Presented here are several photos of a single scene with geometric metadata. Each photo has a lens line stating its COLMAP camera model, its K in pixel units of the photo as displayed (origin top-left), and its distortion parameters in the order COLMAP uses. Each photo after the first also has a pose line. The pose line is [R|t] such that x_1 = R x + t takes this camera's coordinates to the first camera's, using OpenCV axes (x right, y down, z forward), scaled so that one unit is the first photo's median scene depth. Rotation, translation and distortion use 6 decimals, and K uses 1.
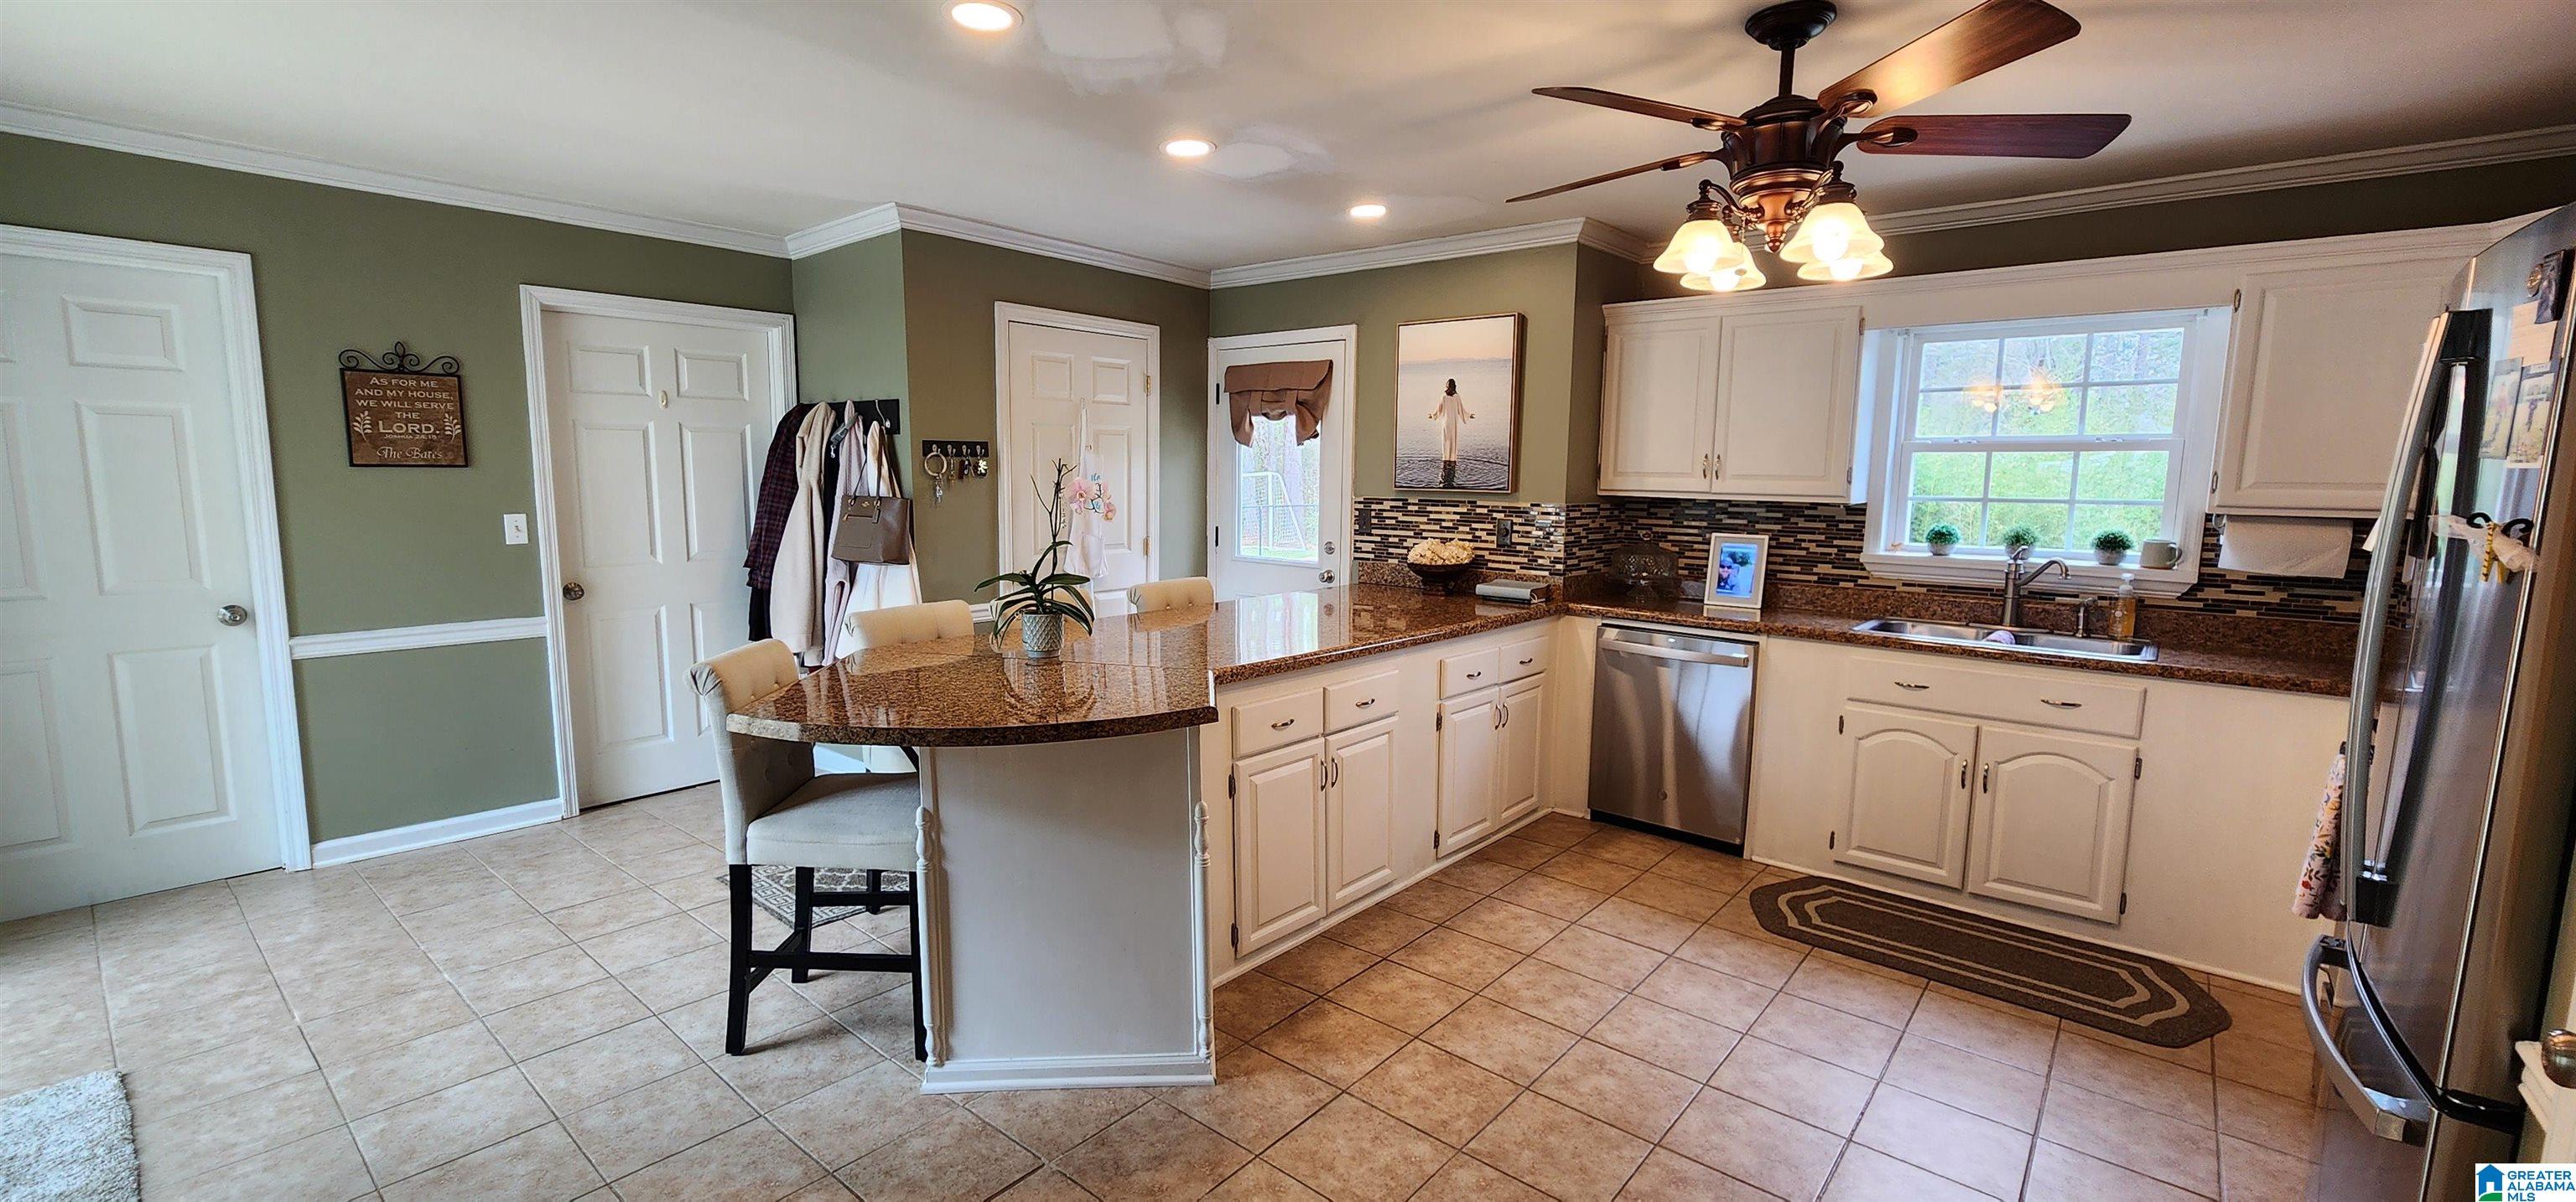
lens RADIAL K [[1055.3, 0, 1265.9], [0, 1055.3, 601.6], [0, 0, 1]] dist [-0.002950, 0.002543]
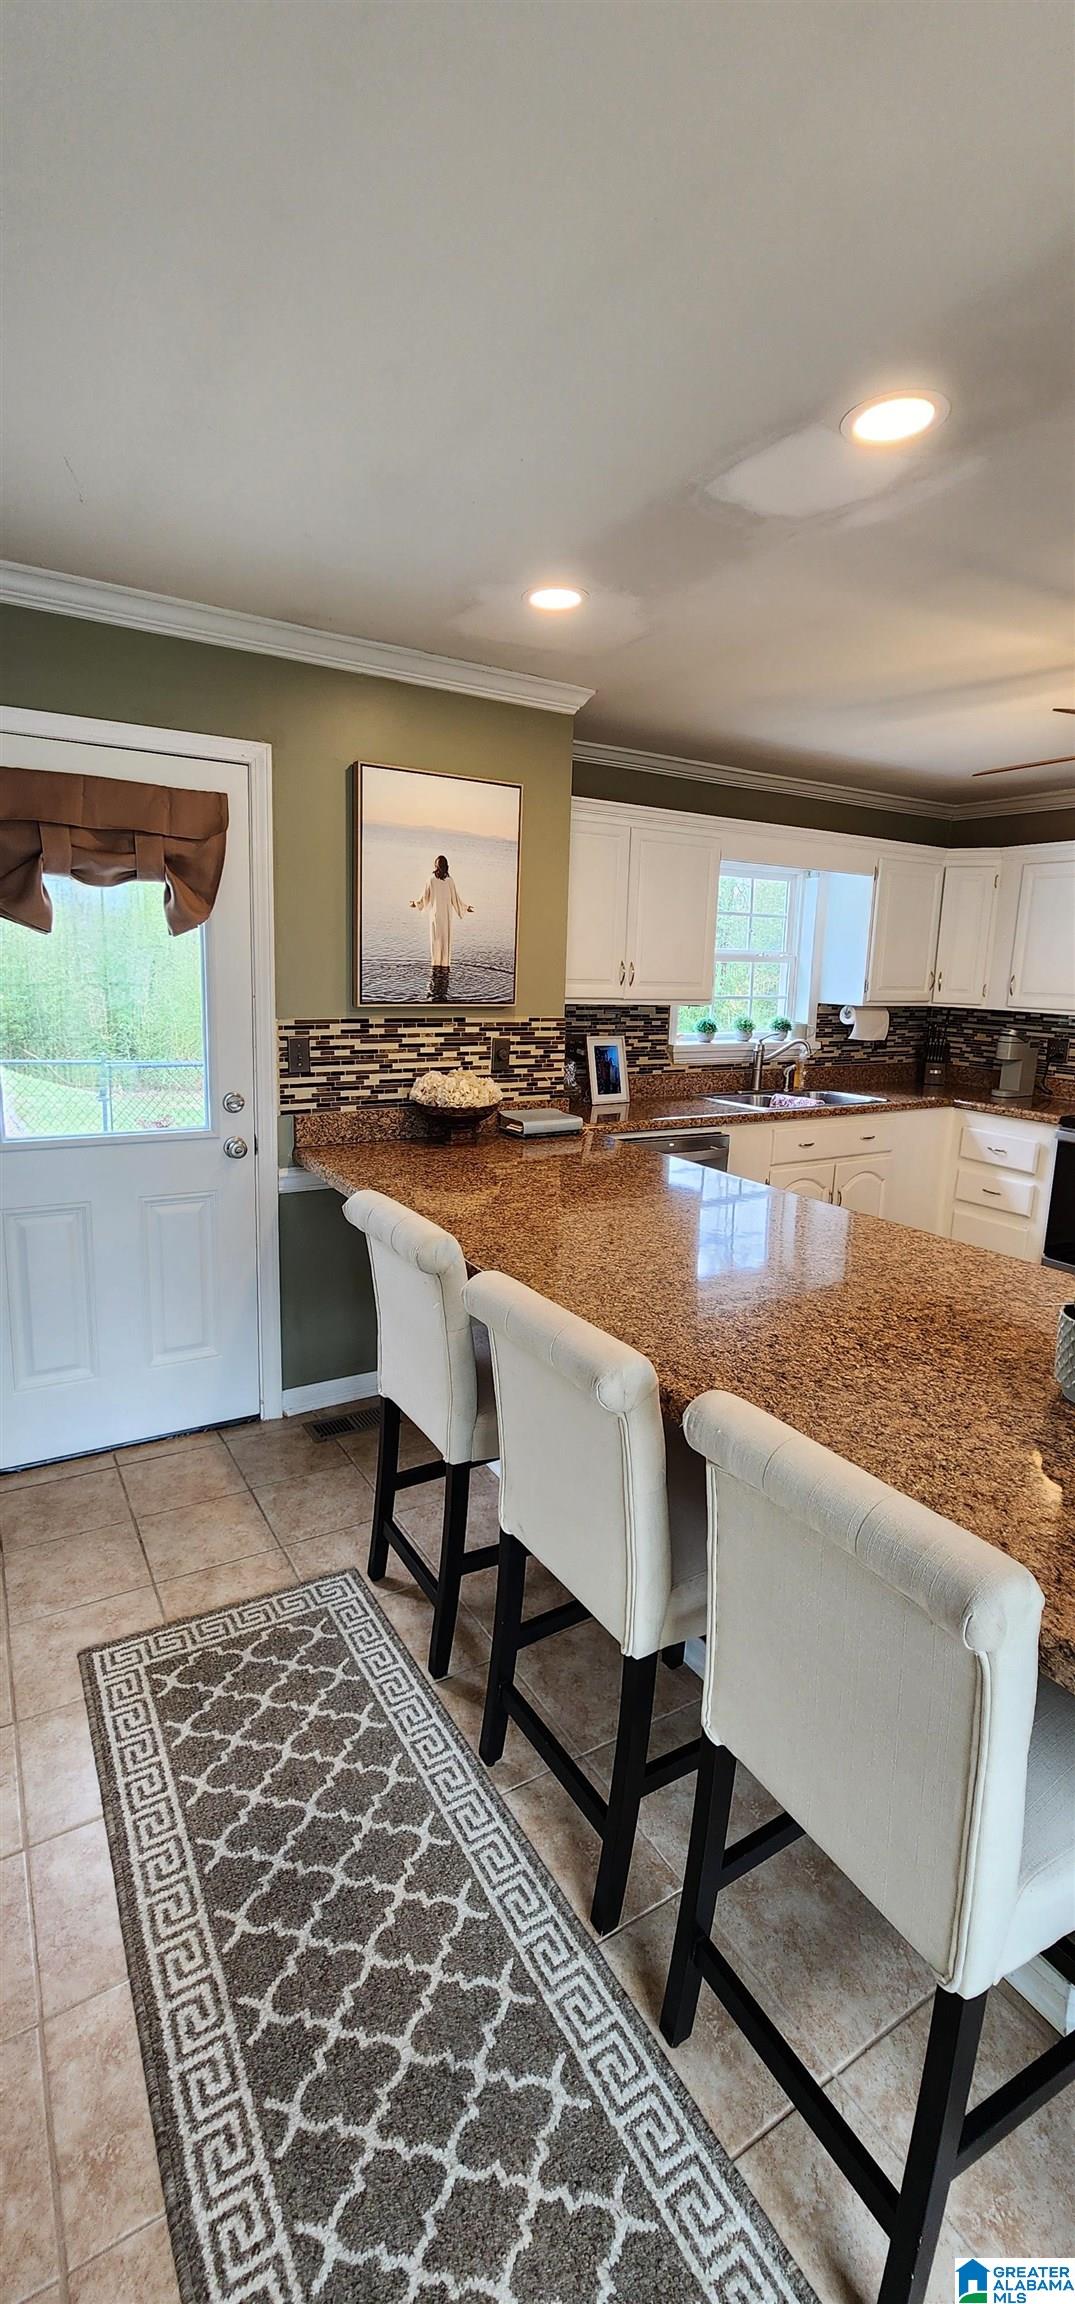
lens RADIAL K [[944.0, 0, 544.1], [0, 944.0, 1130.9], [0, 0, 1]] dist [-0.002950, 0.002543]
pose [[0.306284, -0.169872, 0.936661, -0.462908], [0.096200, 0.984435, 0.147079, -0.111574], [-0.947067, 0.045059, 0.317859, 0.732511]]
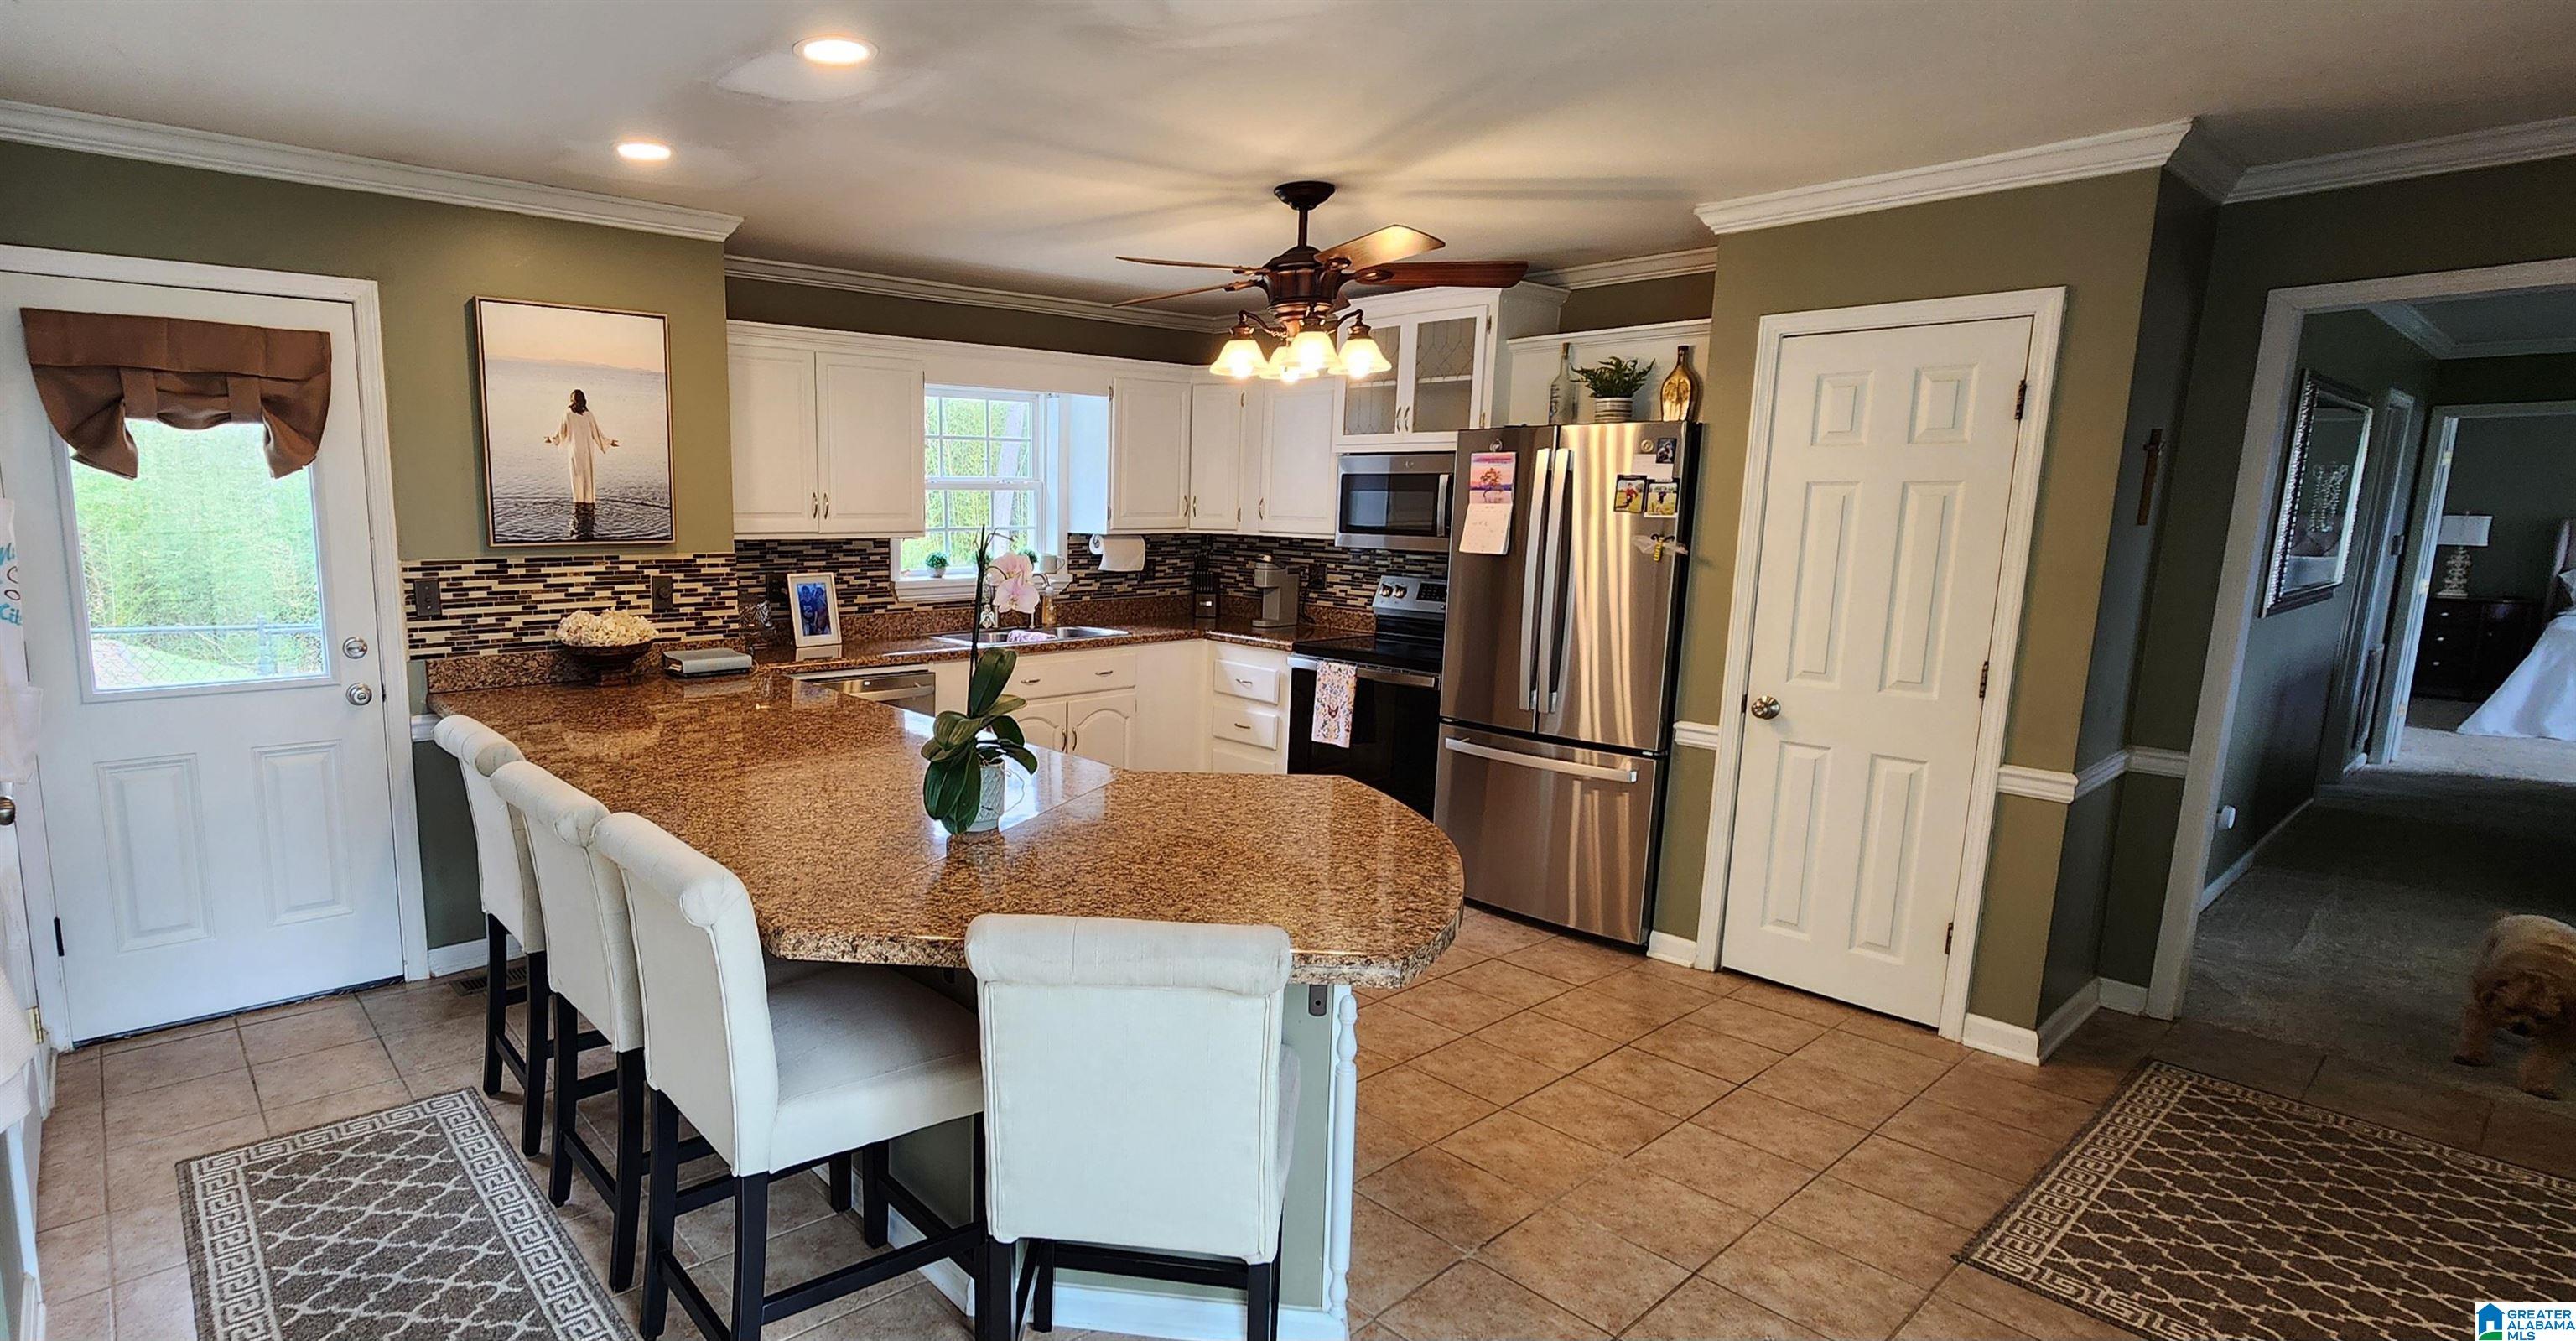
lens RADIAL K [[1228.8, 0, 1059.6], [0, 1228.8, 698.9], [0, 0, 1]] dist [0.001713, 0.000566]
pose [[0.193343, -0.172529, 0.965843, -0.619762], [0.118797, 0.981291, 0.151507, -0.091442], [-0.973913, 0.085446, 0.210221, 0.519174]]
